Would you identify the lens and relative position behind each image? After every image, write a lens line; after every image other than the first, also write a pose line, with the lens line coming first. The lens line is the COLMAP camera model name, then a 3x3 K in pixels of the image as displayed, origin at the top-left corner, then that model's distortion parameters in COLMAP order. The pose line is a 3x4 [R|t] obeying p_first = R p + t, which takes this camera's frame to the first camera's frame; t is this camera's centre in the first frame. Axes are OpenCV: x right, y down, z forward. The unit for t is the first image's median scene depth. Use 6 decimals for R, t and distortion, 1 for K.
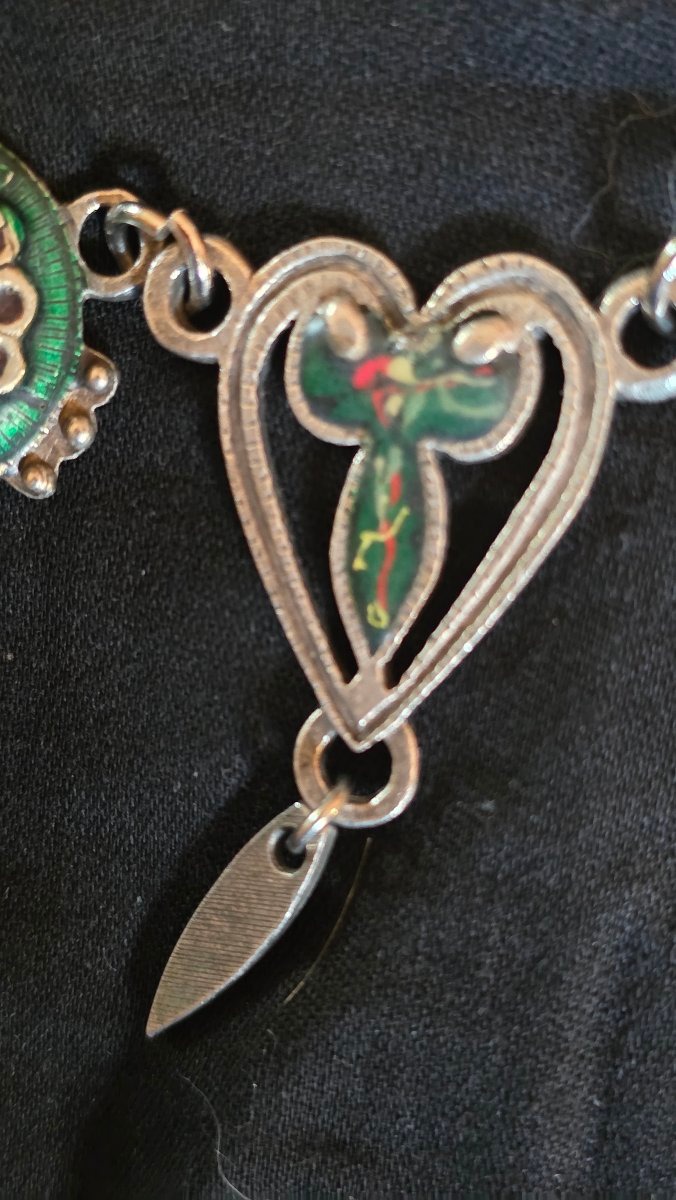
lens RADIAL K [[1524.0, 0, 338.0], [0, 1524.0, 600.0], [0, 0, 1]] dist [0.091477, -0.667473]
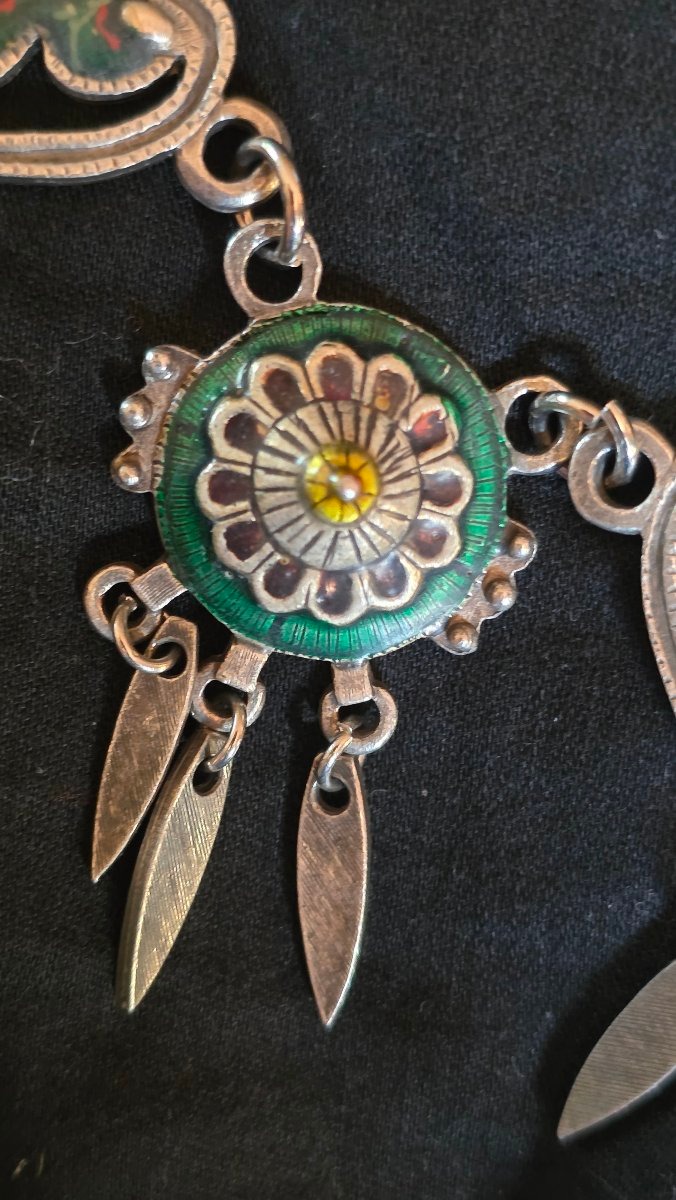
lens RADIAL K [[1524.0, 0, 338.0], [0, 1524.0, 600.0], [0, 0, 1]] dist [0.091477, -0.667473]
pose [[0.998209, -0.016134, -0.057606, -0.225846], [0.017696, 0.999487, 0.026707, -0.139488], [0.057146, -0.027679, 0.997982, -0.092591]]
